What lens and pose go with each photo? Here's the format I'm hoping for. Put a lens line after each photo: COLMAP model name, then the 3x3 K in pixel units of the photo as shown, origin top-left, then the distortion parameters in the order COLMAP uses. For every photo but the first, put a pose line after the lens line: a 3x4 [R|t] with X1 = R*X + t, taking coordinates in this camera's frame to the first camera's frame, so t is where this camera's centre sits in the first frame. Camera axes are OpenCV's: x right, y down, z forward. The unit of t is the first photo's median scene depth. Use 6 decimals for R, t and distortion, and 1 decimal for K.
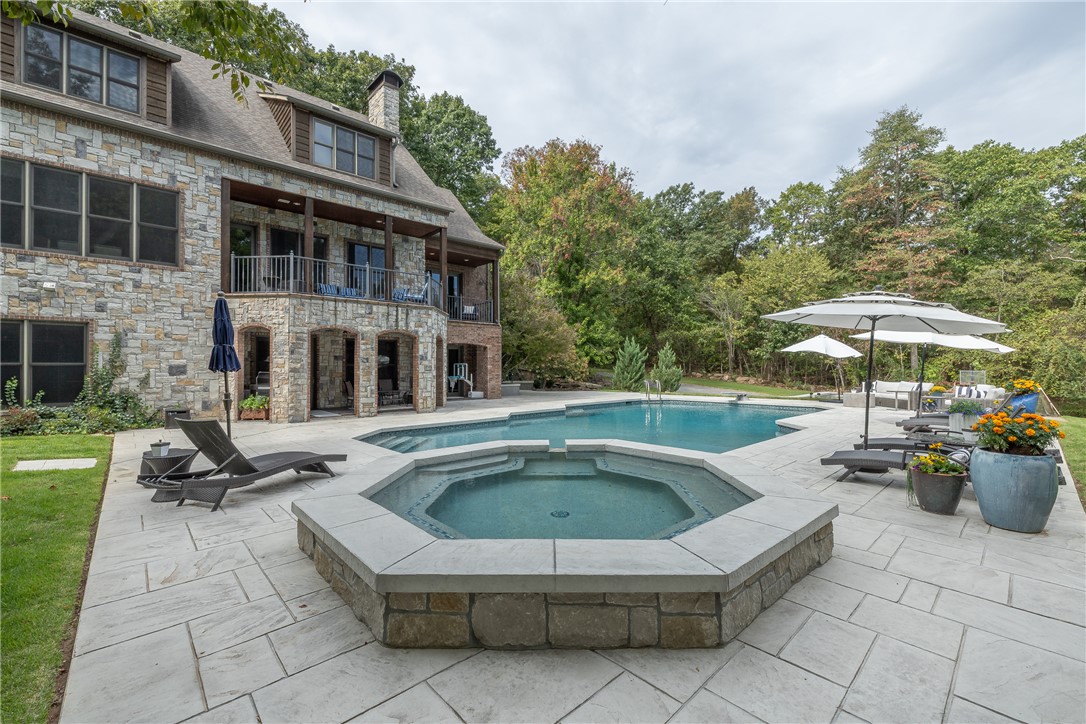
lens RADIAL K [[445.5, 0, 543.0], [0, 445.5, 362.0], [0, 0, 1]] dist [0.000427, 0.000041]
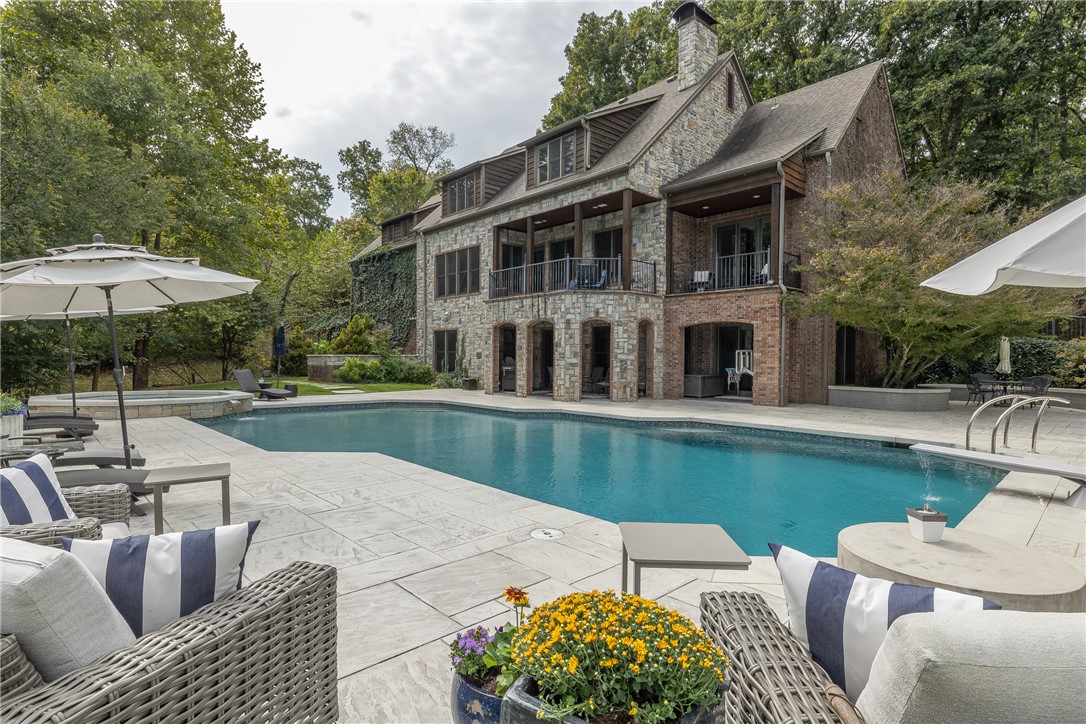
lens RADIAL K [[545.7, 0, 543.0], [0, 545.7, 362.0], [0, 0, 1]] dist [0.000416, 0.000007]
pose [[0.009438, 0.014945, -0.999844, 0.965498], [0.005068, 0.999875, 0.014993, 0.010679], [0.999943, -0.005208, 0.009361, 0.990925]]
